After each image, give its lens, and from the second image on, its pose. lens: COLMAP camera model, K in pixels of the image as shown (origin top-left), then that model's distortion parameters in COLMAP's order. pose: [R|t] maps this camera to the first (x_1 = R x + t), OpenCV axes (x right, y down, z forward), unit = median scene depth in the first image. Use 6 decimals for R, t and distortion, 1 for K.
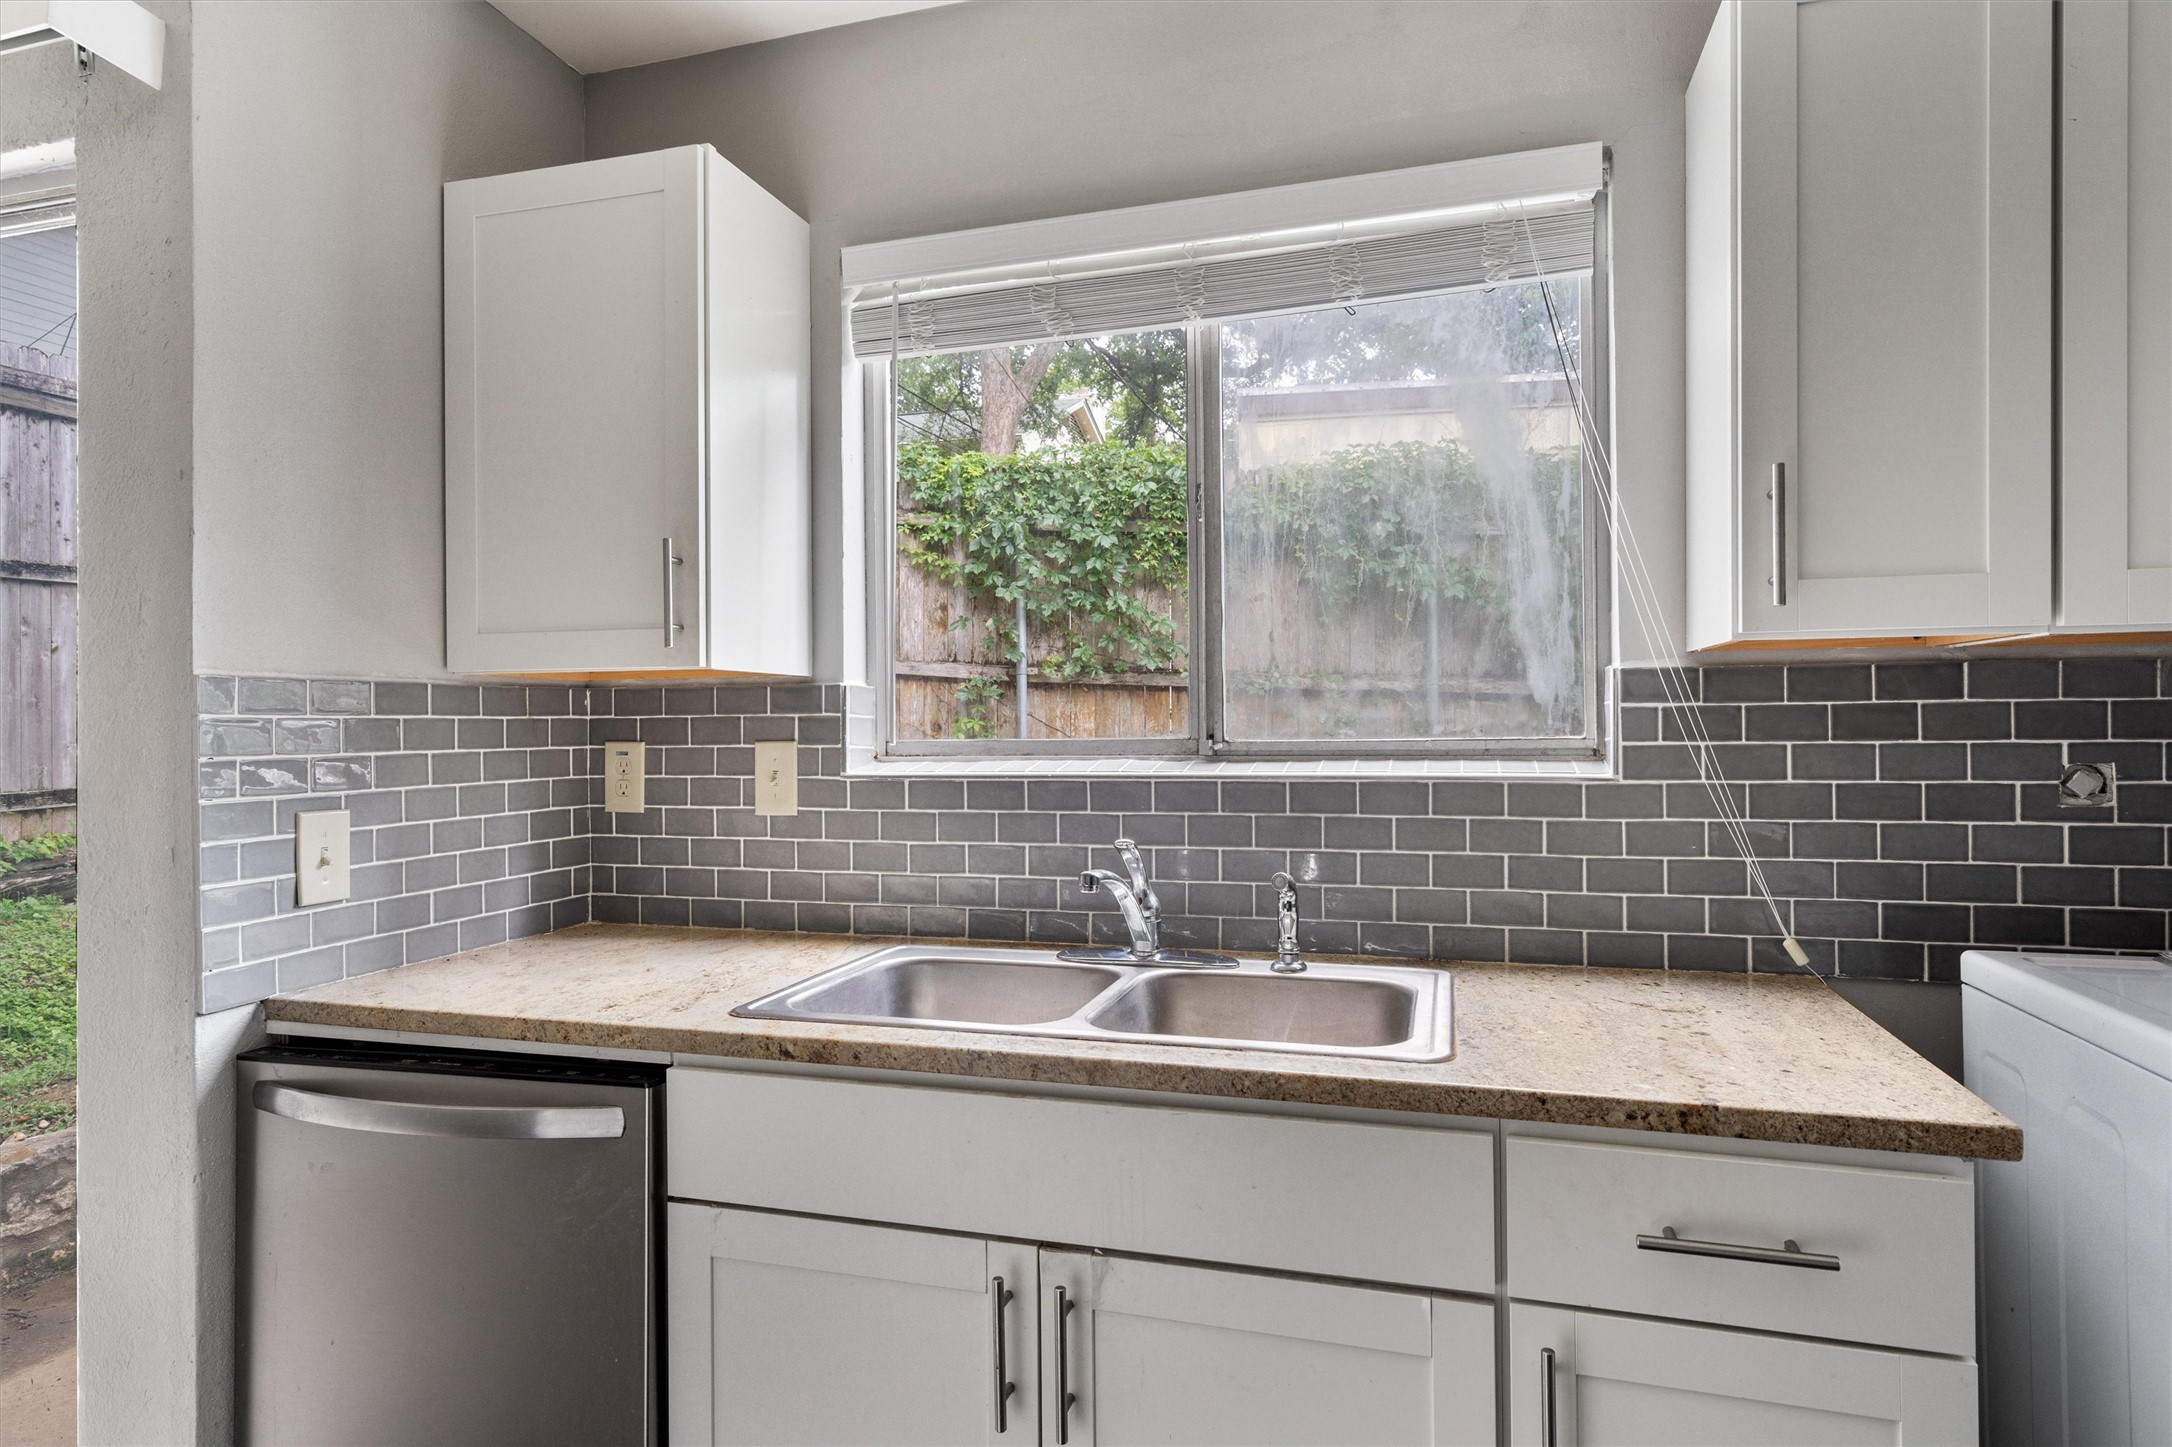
lens RADIAL K [[1245.3, 0, 1082.0], [0, 1245.3, 722.4], [0, 0, 1]] dist [0.007240, 0.004364]
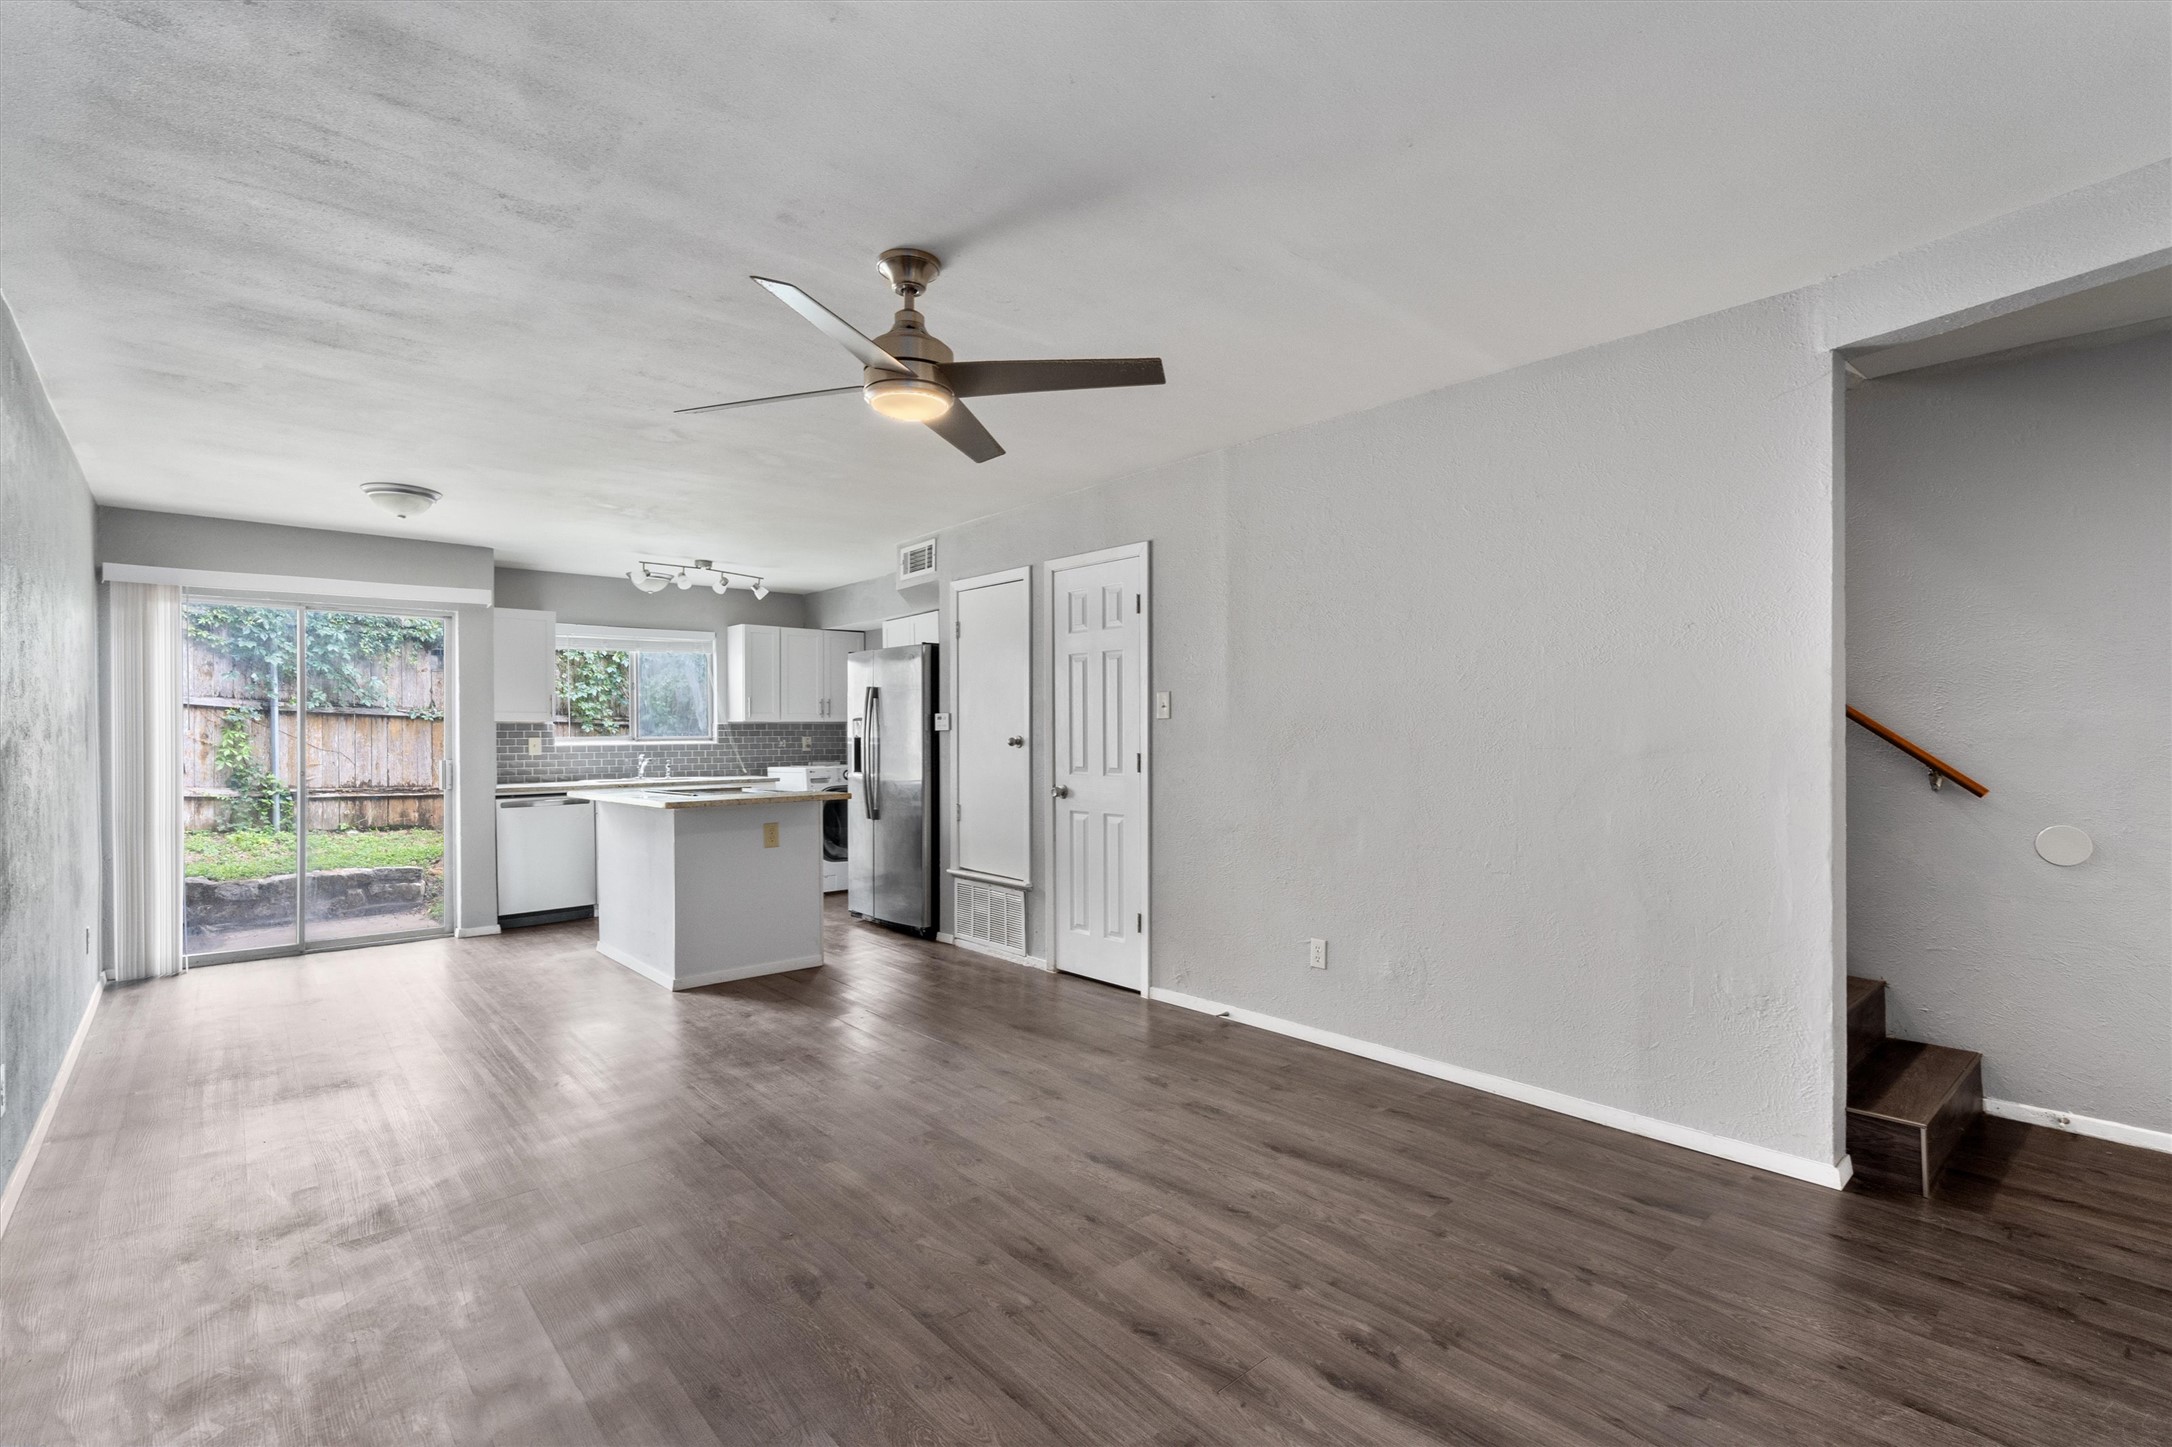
lens RADIAL K [[987.3, 0, 1084.7], [0, 987.3, 738.5], [0, 0, 1]] dist [-0.005138, 0.001888]
pose [[0.524676, -0.001311, 0.851301, -2.193842], [-0.001070, 0.999997, 0.002199, 0.010143], [-0.851301, -0.002064, 0.524673, -2.429446]]
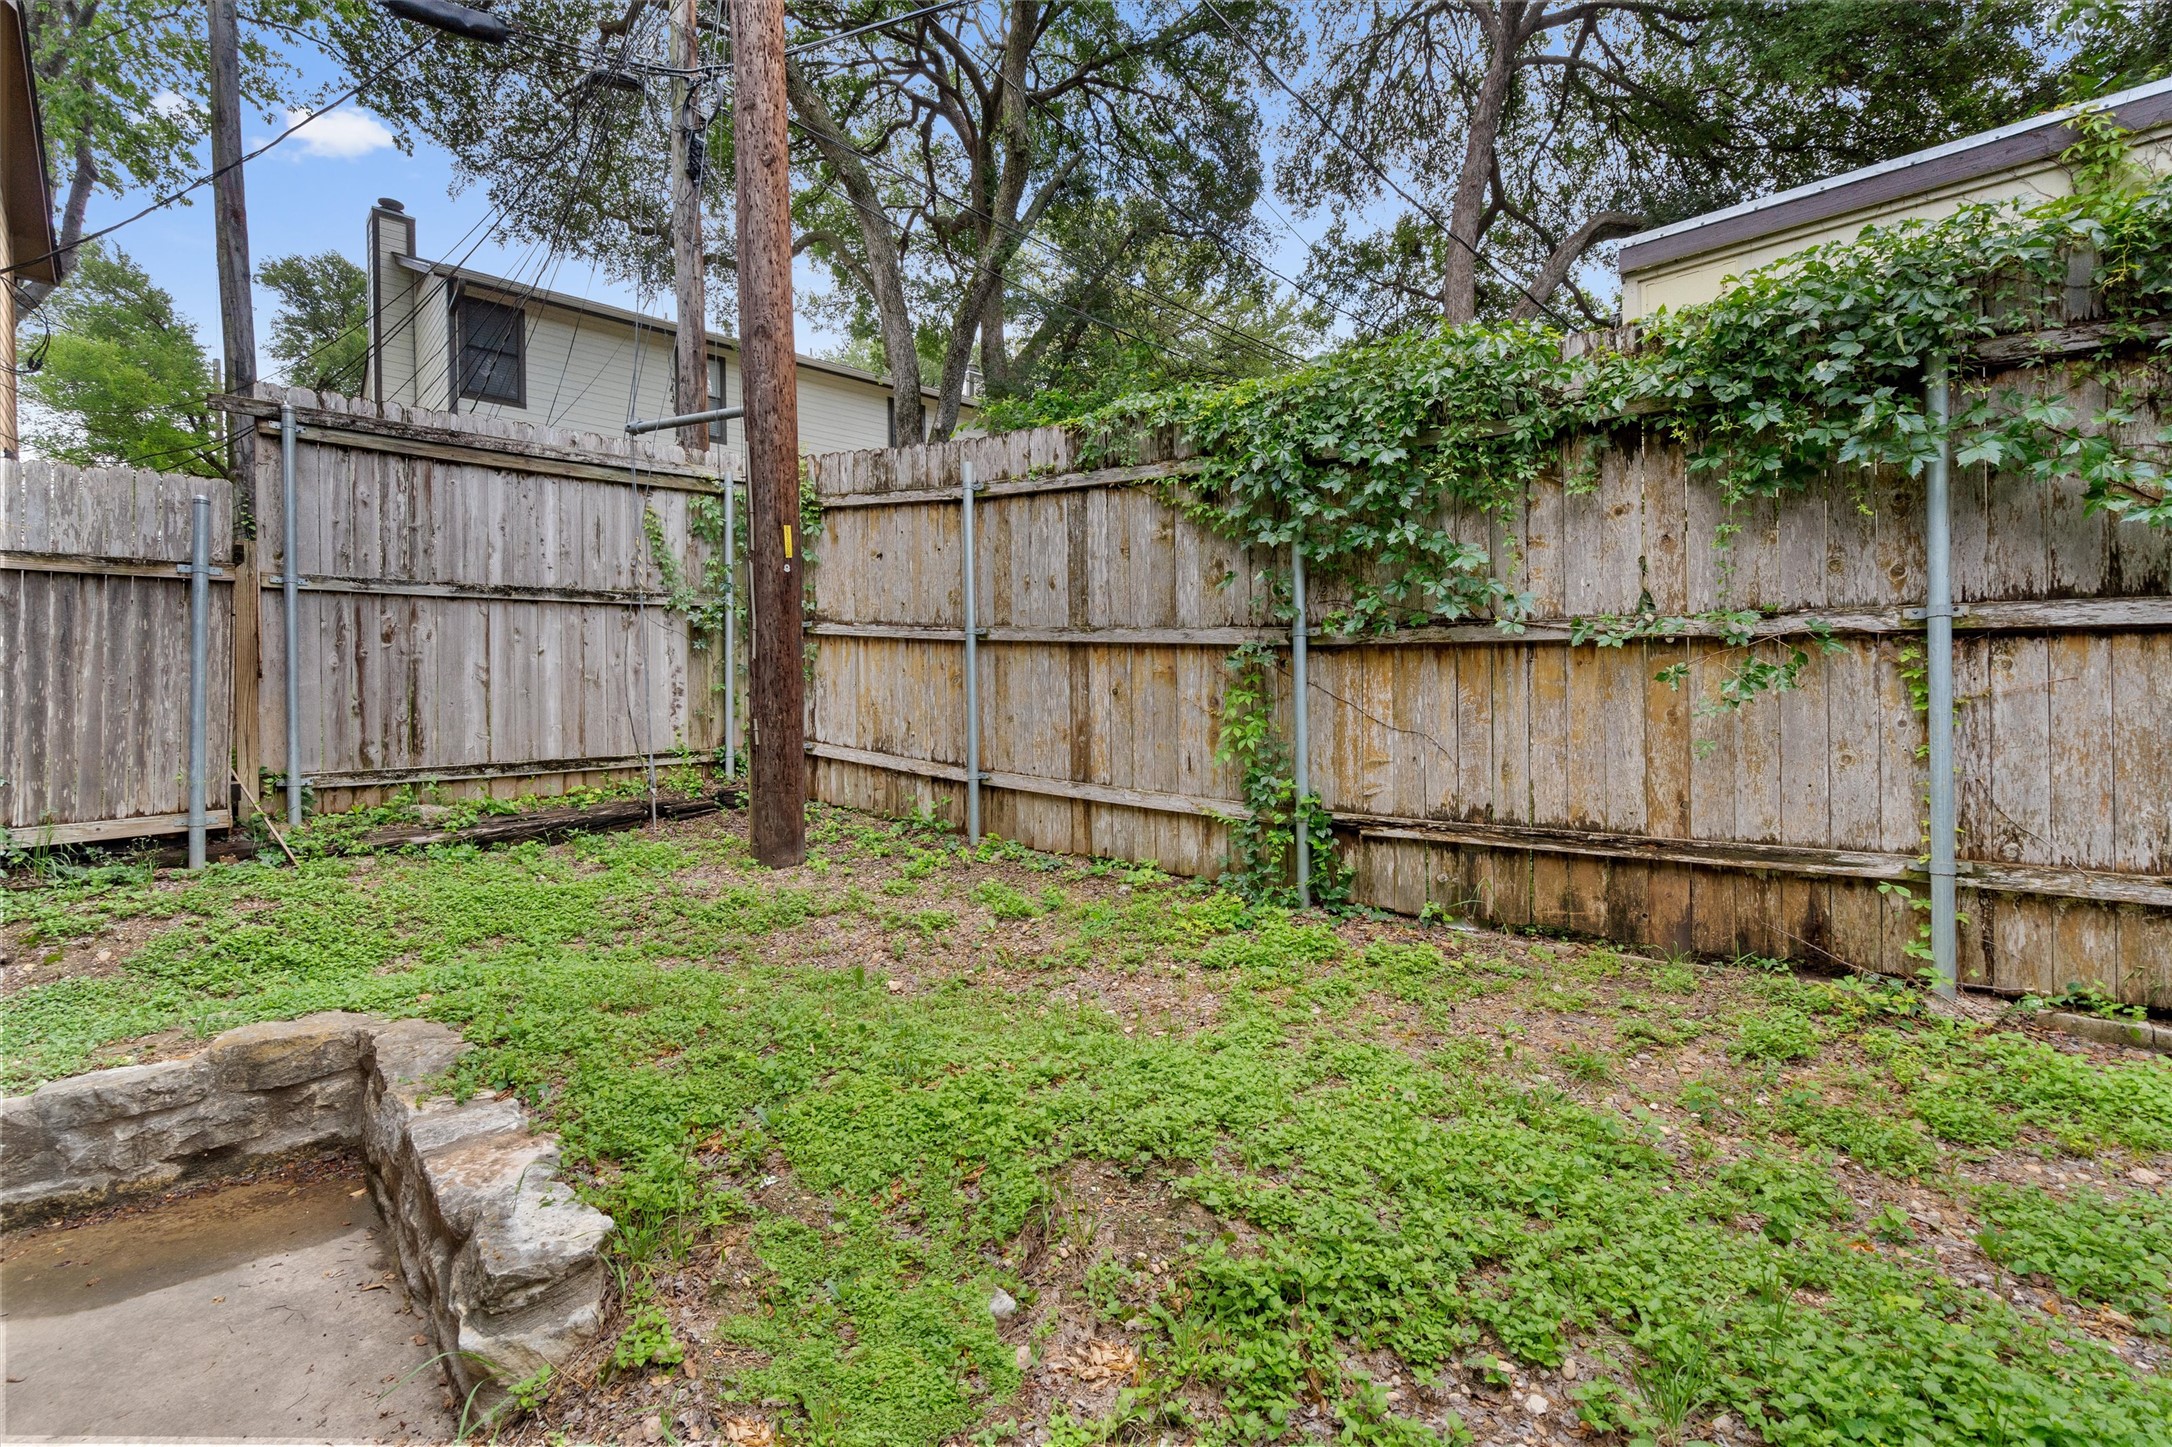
lens RADIAL K [[987.3, 0, 1076.2], [0, 987.3, 732.5], [0, 0, 1]] dist [-0.005138, 0.001888]
pose [[0.858502, -0.001938, -0.512806, 0.561168], [0.013091, 0.999750, 0.018138, 0.041335], [0.512642, -0.022285, 0.858313, 1.244405]]
